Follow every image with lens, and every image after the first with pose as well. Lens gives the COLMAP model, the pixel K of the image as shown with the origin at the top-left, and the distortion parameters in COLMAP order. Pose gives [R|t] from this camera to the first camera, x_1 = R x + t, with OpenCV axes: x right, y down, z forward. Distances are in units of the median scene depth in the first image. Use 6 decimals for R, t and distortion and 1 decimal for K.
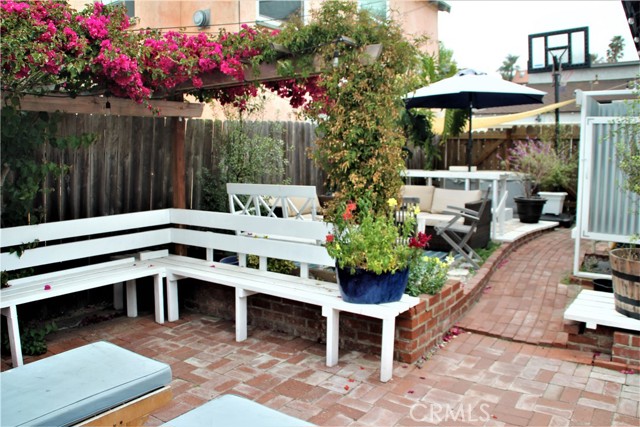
lens RADIAL K [[526.9, 0, 320.0], [0, 526.9, 213.5], [0, 0, 1]] dist [-0.167215, 0.105512]
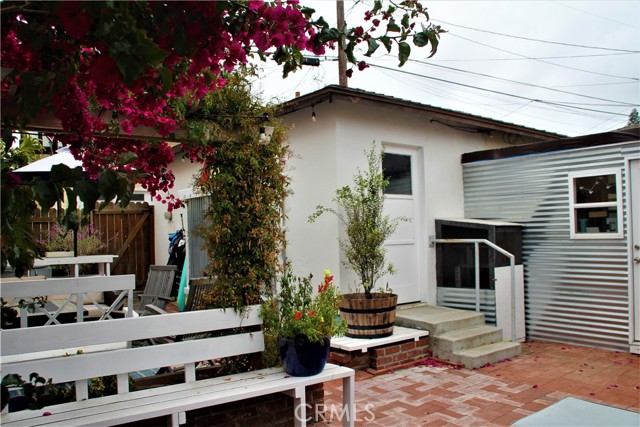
lens RADIAL K [[526.9, 0, 320.0], [0, 526.9, 213.5], [0, 0, 1]] dist [-0.167215, 0.105512]
pose [[0.300223, 0.031005, 0.953365, -0.855569], [0.132784, 0.988382, -0.073958, -0.060628], [-0.944582, 0.148795, 0.292618, 0.605327]]
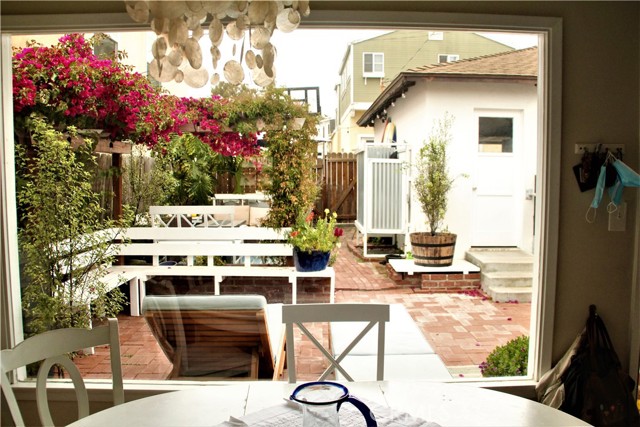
lens RADIAL K [[526.9, 0, 320.0], [0, 526.9, 213.5], [0, 0, 1]] dist [-0.167215, 0.105512]
pose [[0.806162, -0.037411, 0.590510, -0.840978], [0.063798, 0.997677, -0.023889, 0.024182], [-0.588245, 0.056932, 0.806676, -0.373585]]
